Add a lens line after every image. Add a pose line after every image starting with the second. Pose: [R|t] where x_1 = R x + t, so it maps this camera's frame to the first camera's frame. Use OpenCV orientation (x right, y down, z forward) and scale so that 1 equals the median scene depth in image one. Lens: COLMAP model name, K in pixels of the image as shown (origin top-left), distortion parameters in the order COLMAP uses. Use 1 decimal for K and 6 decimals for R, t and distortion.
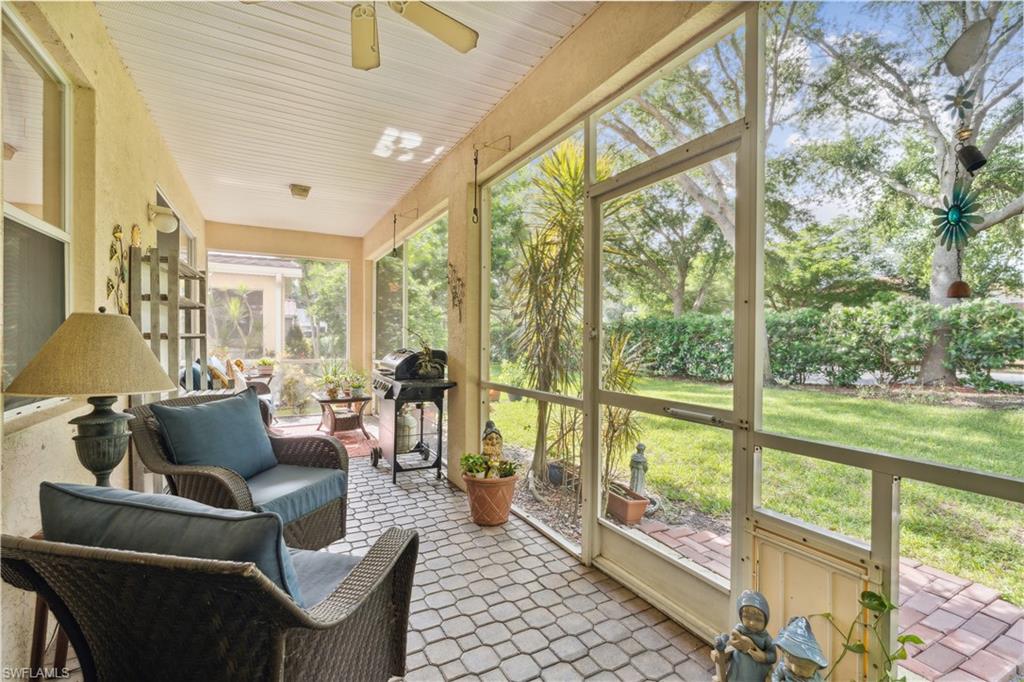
lens RADIAL K [[478.2, 0, 501.6], [0, 478.2, 344.7], [0, 0, 1]] dist [-0.000202, -0.000221]
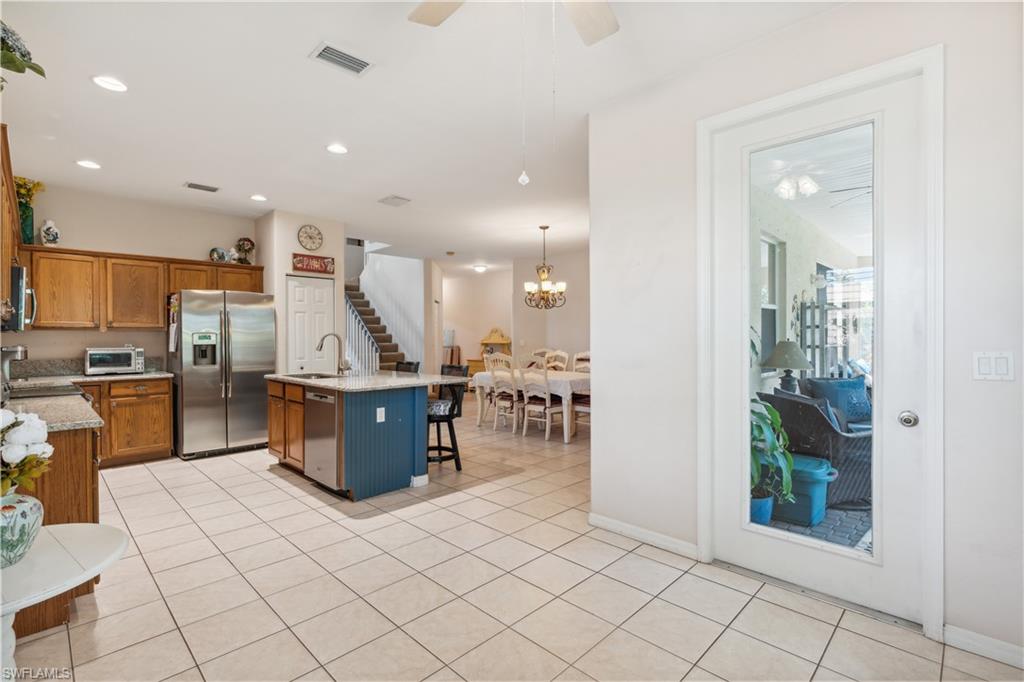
lens RADIAL K [[478.2, 0, 501.6], [0, 478.2, 344.7], [0, 0, 1]] dist [-0.000202, -0.000221]
pose [[0.321532, 0.005307, -0.946884, 0.843716], [0.003958, 0.999968, 0.006948, -0.046813], [0.946891, -0.005982, 0.321501, -0.987084]]
